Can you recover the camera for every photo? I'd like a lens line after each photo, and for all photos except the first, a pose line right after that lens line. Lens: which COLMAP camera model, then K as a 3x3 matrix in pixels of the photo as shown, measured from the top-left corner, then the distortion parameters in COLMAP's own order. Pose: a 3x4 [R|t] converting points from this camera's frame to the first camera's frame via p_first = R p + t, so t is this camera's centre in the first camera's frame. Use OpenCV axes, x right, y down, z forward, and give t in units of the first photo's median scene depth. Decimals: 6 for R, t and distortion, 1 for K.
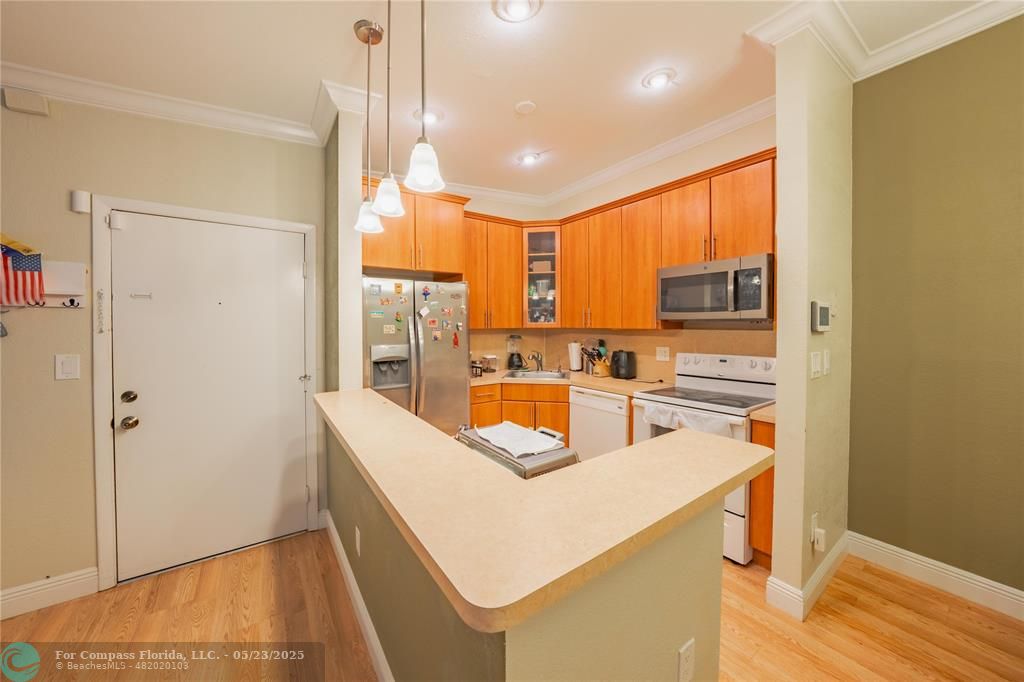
lens RADIAL K [[357.3, 0, 516.3], [0, 357.3, 331.4], [0, 0, 1]] dist [-0.020454, -0.000035]
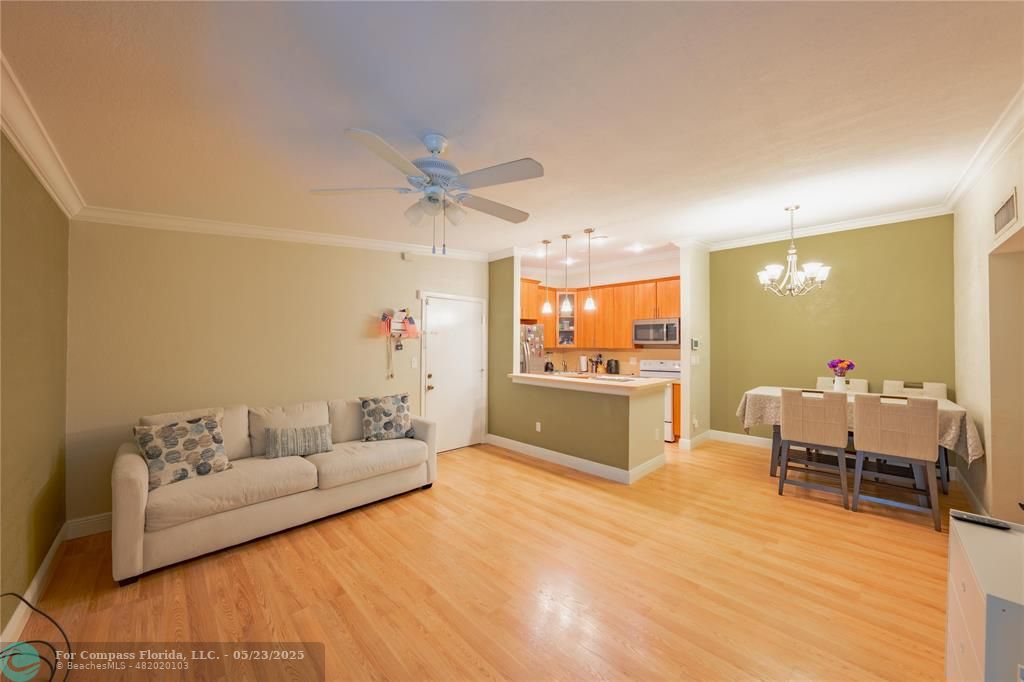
lens RADIAL K [[360.4, 0, 512.0], [0, 360.4, 341.0], [0, 0, 1]] dist [-0.042979, 0.008863]
pose [[0.988178, 0.007014, 0.153150, -0.629332], [-0.002636, 0.999583, -0.028772, 0.012477], [-0.153287, 0.028028, 0.987784, -0.981618]]
